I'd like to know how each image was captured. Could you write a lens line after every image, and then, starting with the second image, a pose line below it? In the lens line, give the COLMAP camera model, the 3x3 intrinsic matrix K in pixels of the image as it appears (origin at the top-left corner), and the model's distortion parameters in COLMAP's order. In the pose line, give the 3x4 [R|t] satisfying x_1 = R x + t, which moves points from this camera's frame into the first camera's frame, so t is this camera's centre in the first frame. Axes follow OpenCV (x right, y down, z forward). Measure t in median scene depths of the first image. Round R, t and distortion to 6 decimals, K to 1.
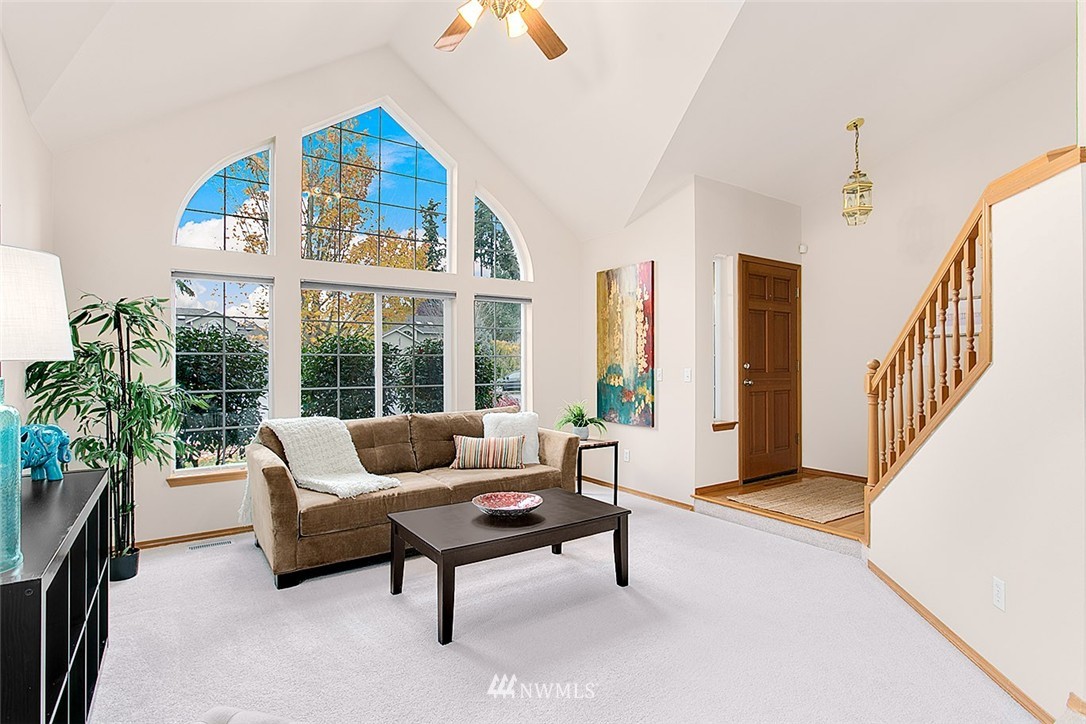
lens RADIAL K [[523.4, 0, 543.0], [0, 523.4, 362.0], [0, 0, 1]] dist [0.003419, 0.000655]
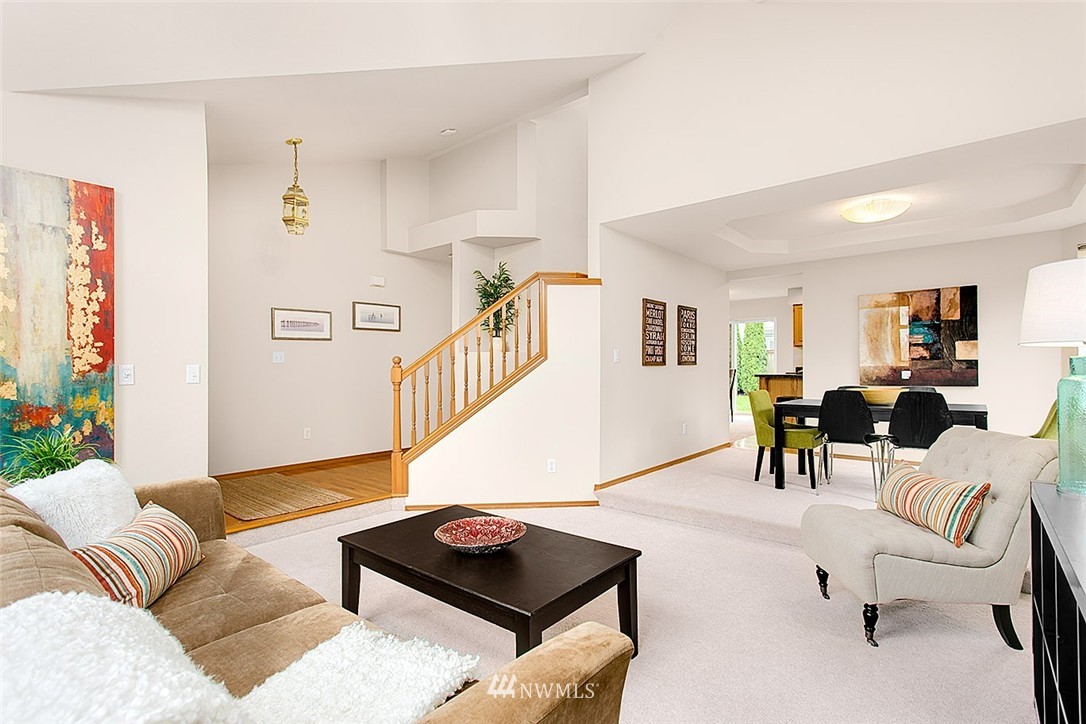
lens RADIAL K [[523.4, 0, 543.0], [0, 523.4, 362.0], [0, 0, 1]] dist [0.003419, 0.000655]
pose [[-0.252347, 0.008449, 0.967600, -0.500241], [0.002135, 0.999964, -0.008175, 0.014451], [-0.967634, 0.000003, -0.252356, 0.657015]]
